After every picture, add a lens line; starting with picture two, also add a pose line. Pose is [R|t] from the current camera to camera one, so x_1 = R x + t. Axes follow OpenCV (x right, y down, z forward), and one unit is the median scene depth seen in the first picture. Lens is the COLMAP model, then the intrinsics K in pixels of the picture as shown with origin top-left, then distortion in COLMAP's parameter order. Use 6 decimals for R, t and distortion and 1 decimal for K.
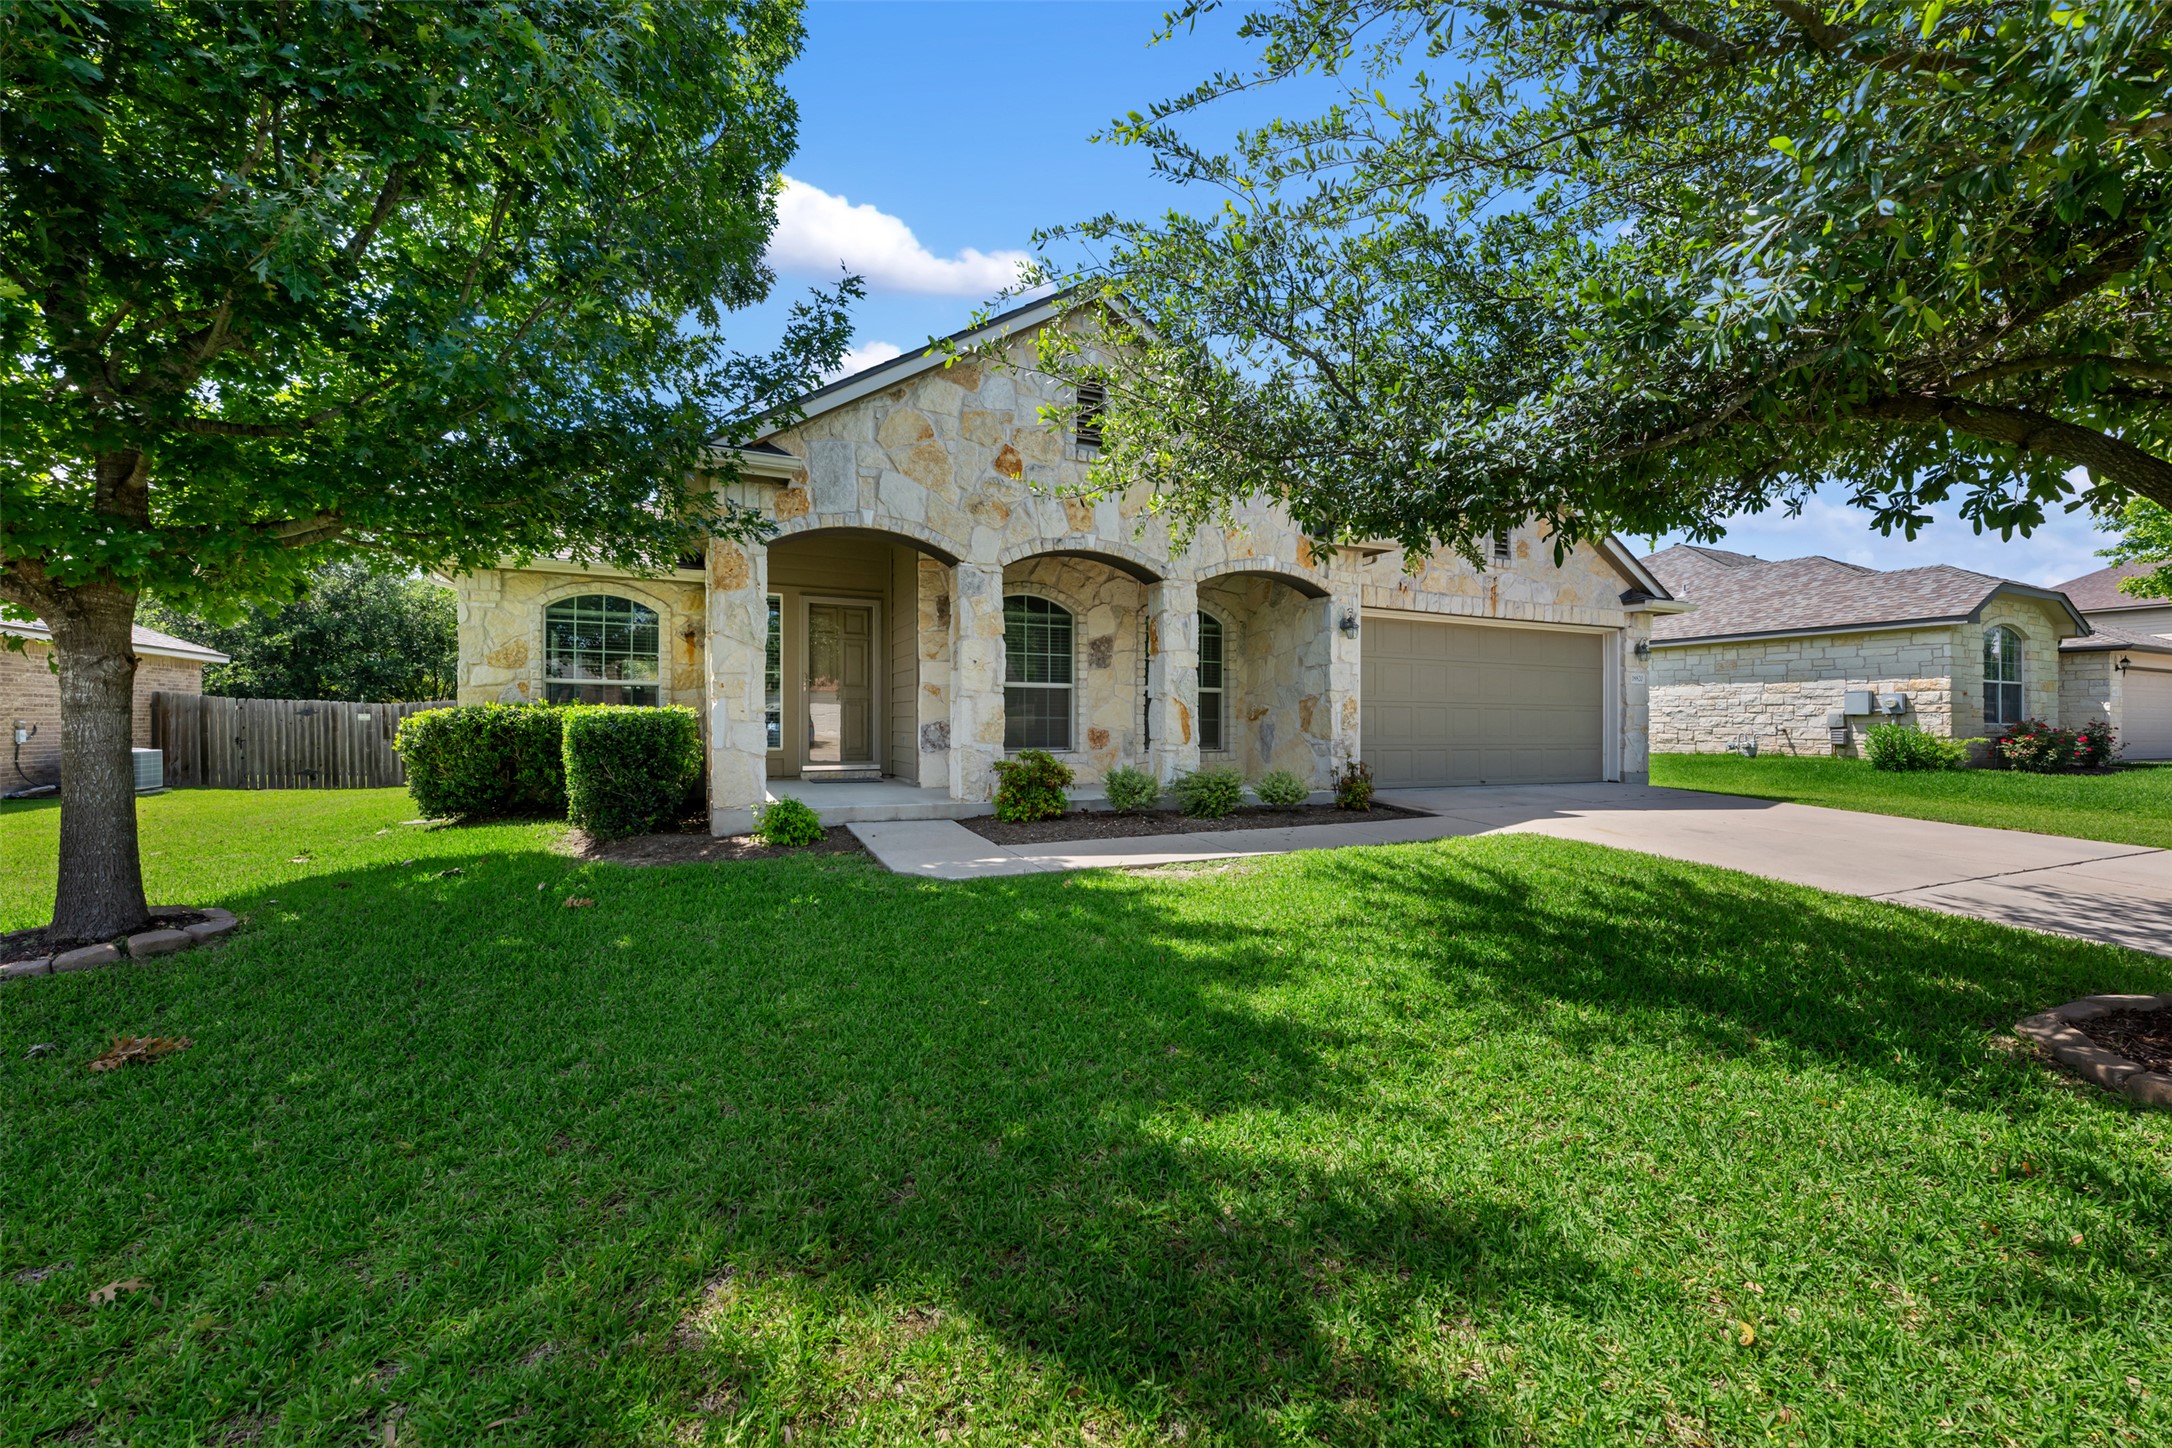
lens RADIAL K [[858.1, 0, 1082.5], [0, 858.1, 720.8], [0, 0, 1]] dist [0.000833, 0.000055]
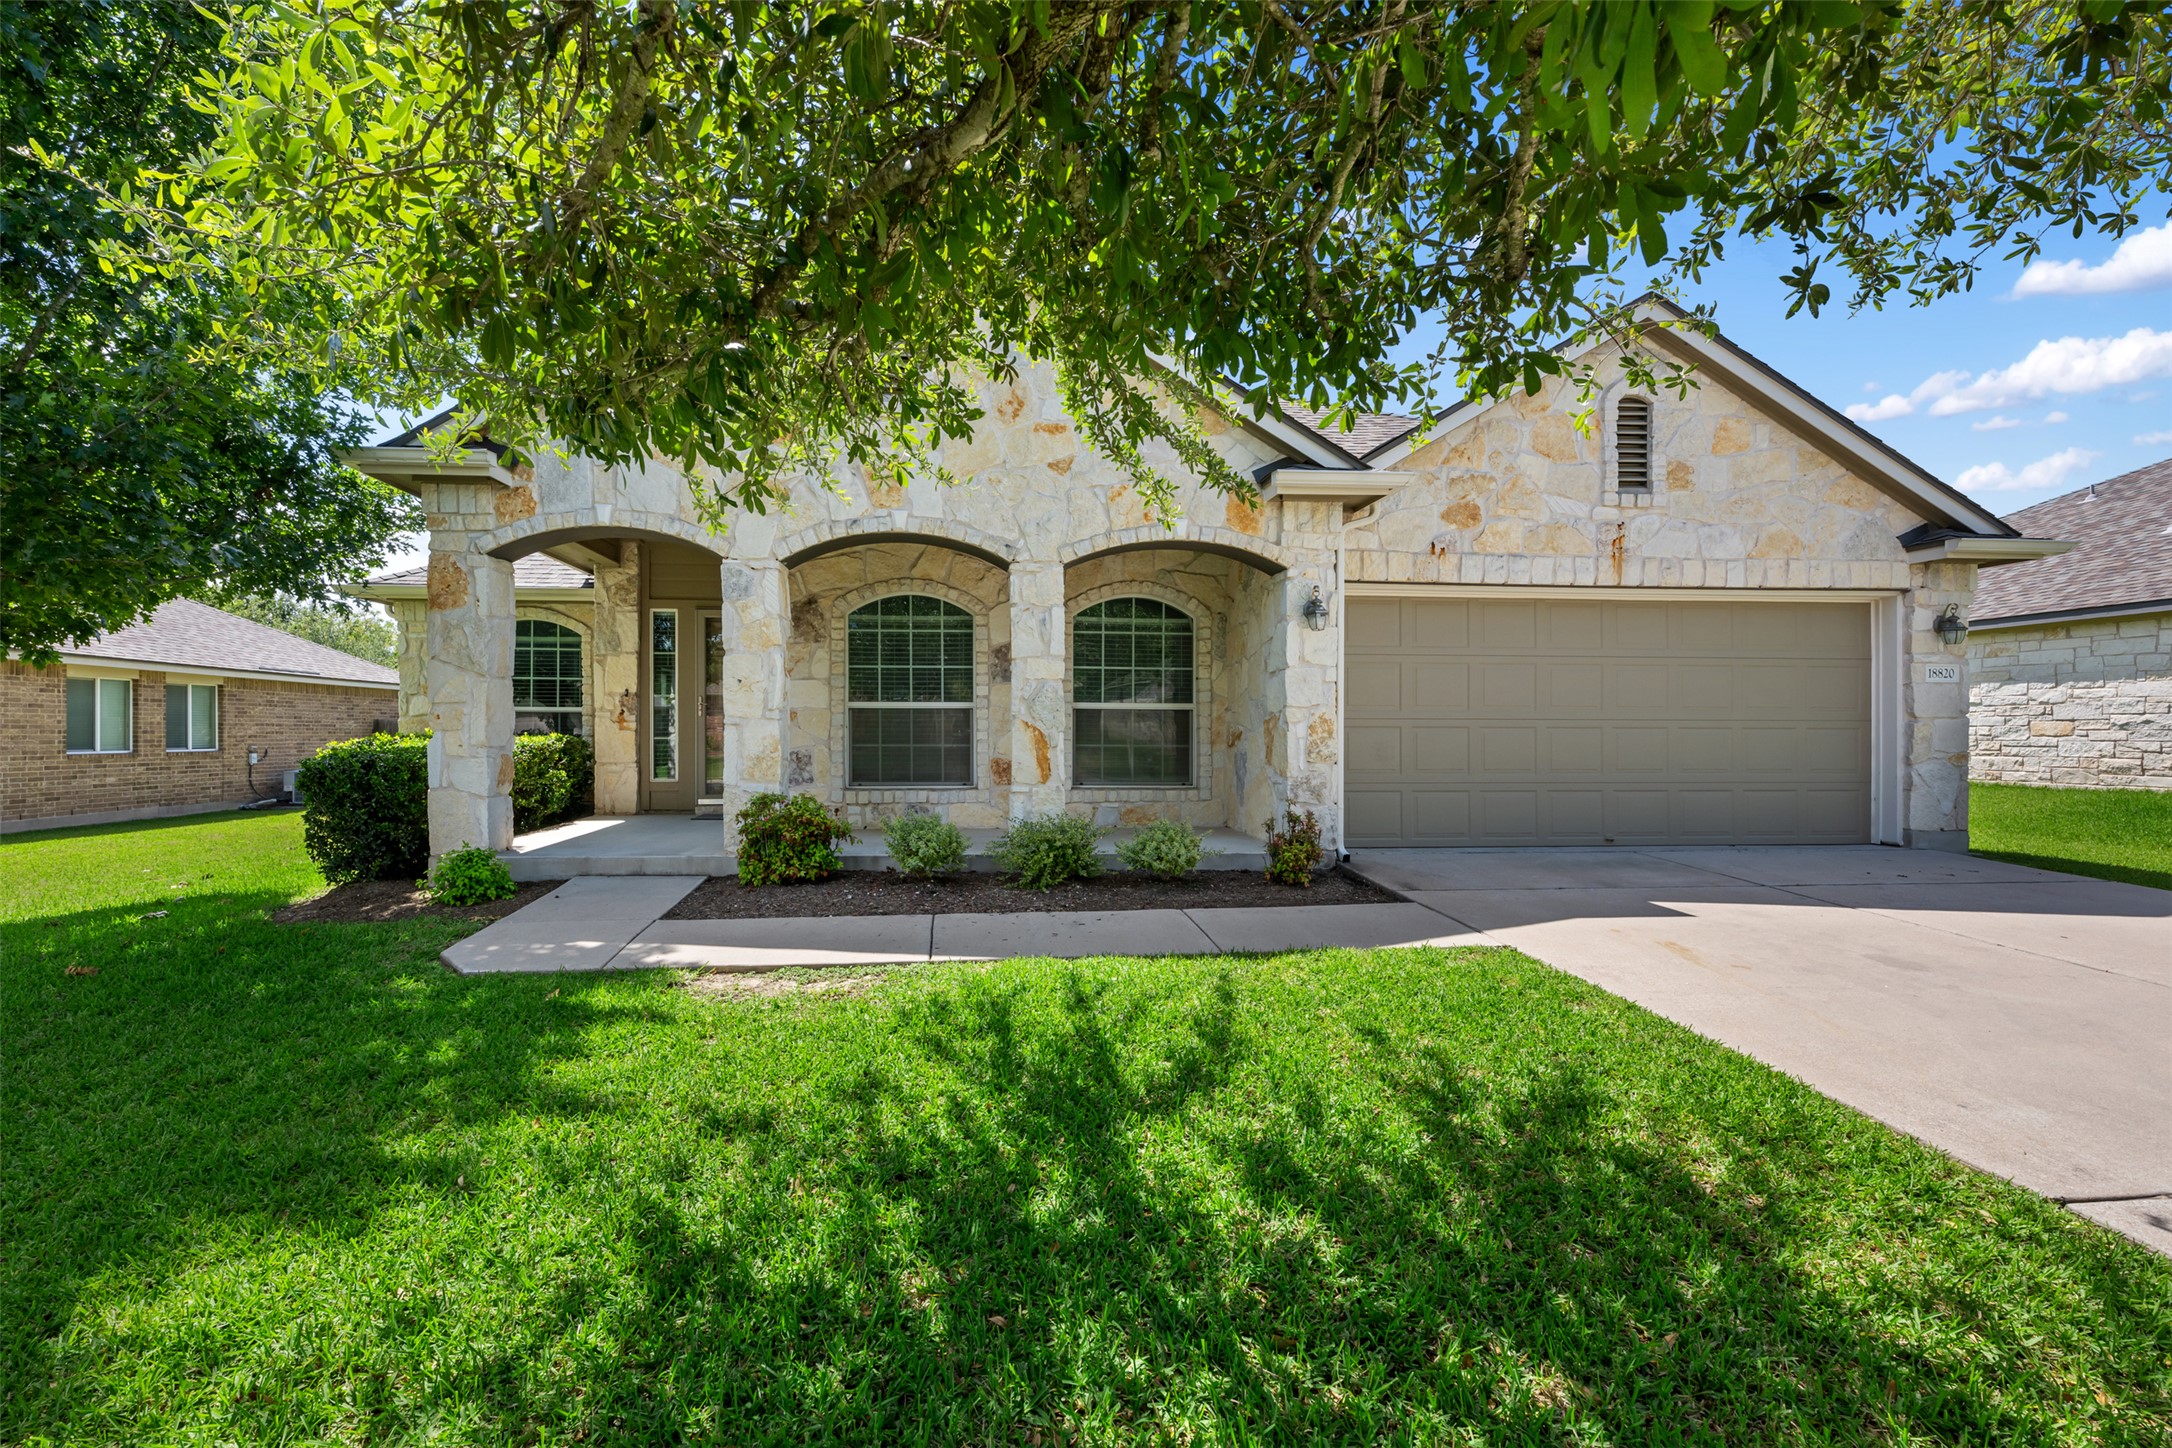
lens RADIAL K [[884.6, 0, 1105.7], [0, 884.6, 726.0], [0, 0, 1]] dist [0.001066, 0.000101]
pose [[0.936839, -0.007789, -0.349675, 0.392986], [0.006019, 0.999963, -0.006148, -0.015601], [0.349710, 0.003655, 0.936851, 0.275277]]
